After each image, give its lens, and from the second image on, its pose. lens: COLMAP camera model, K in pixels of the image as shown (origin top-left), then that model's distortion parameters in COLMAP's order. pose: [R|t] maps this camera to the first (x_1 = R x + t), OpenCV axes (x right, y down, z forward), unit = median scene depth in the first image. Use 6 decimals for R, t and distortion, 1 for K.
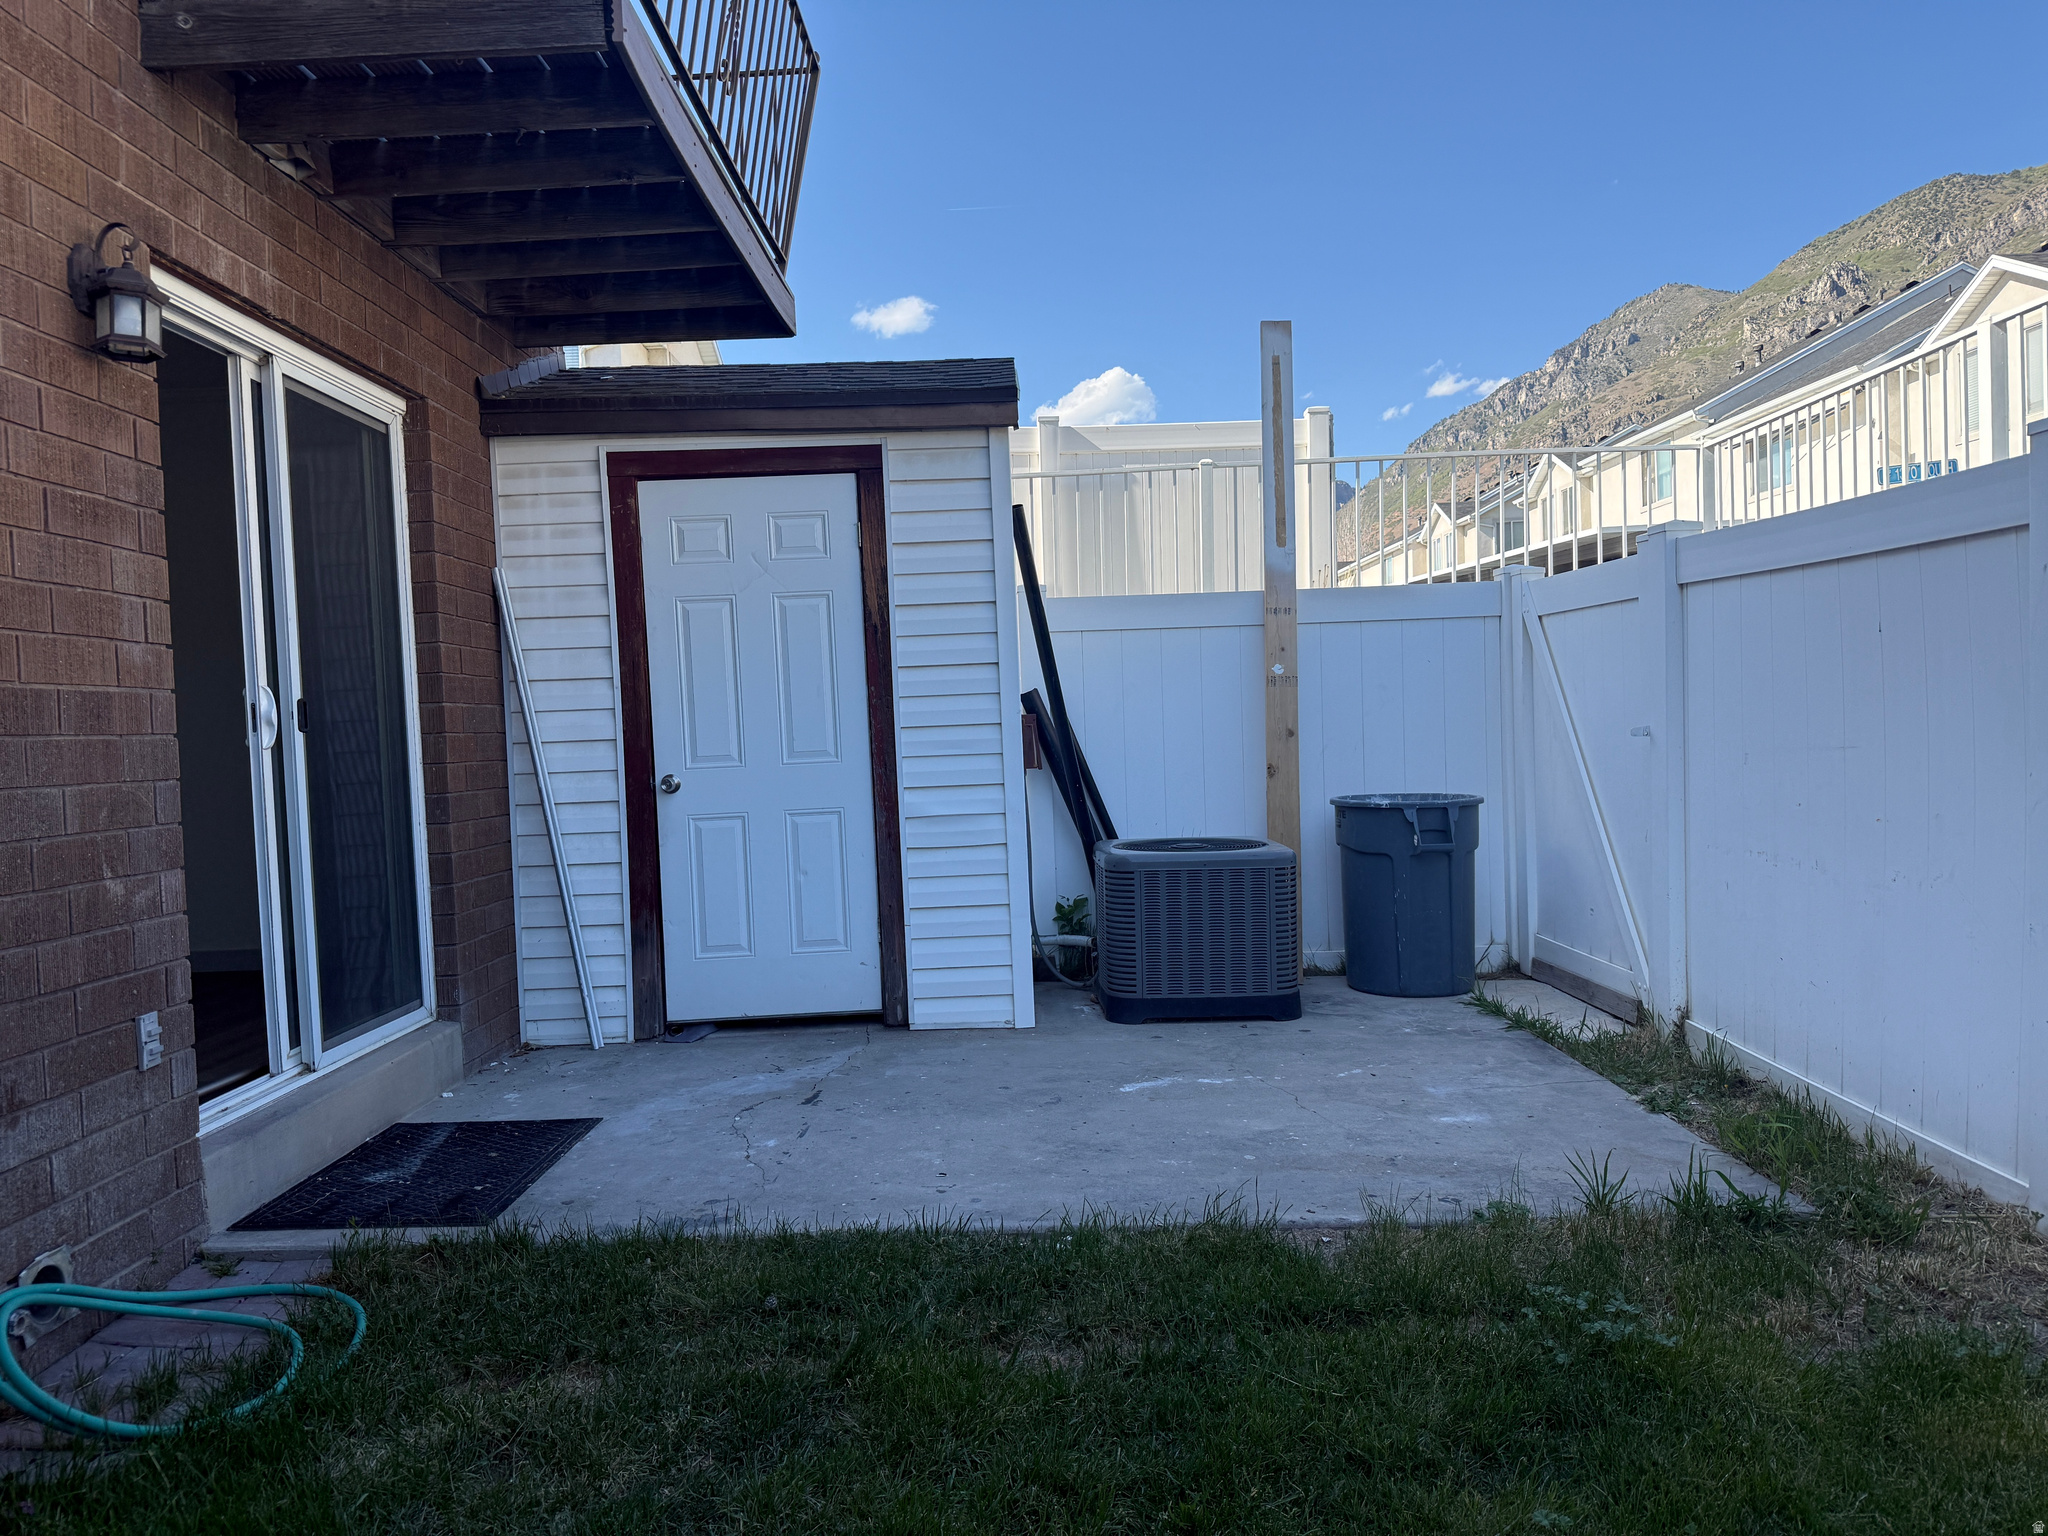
lens RADIAL K [[1452.6, 0, 1024.0], [0, 1452.6, 768.0], [0, 0, 1]] dist [0.036146, -0.042311]
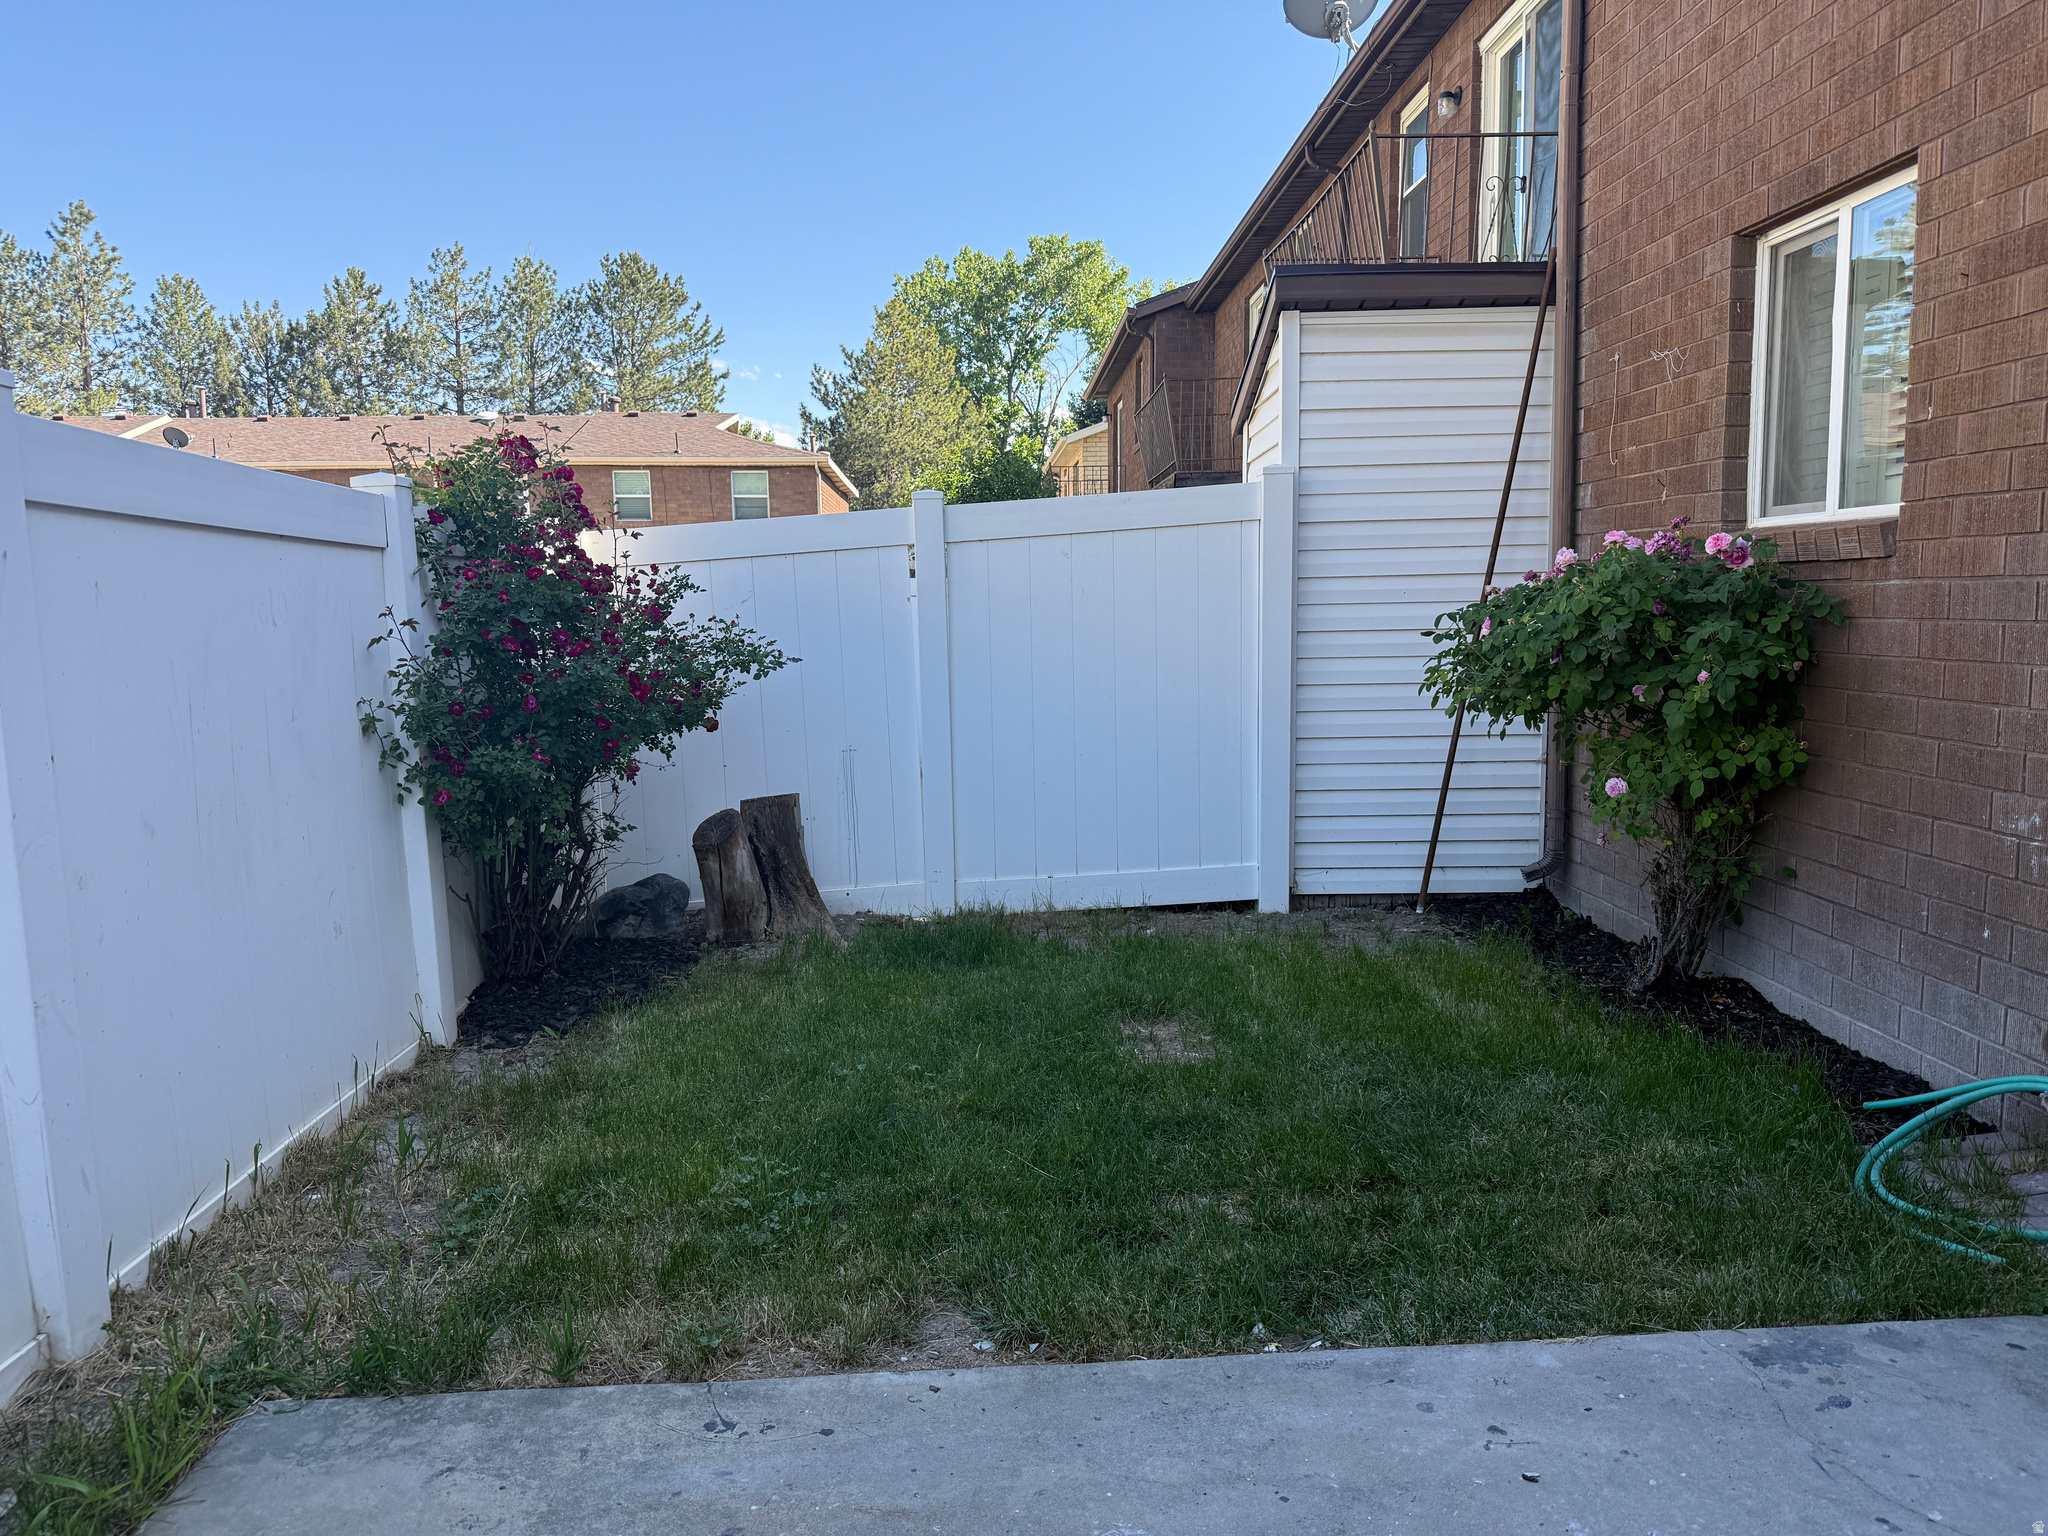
lens RADIAL K [[1452.6, 0, 1024.0], [0, 1452.6, 768.0], [0, 0, 1]] dist [0.036146, -0.042311]
pose [[-0.997669, 0.062315, -0.027821, 0.146179], [0.057607, 0.987574, 0.146216, -0.093865], [0.036587, 0.144272, -0.988861, 1.584246]]
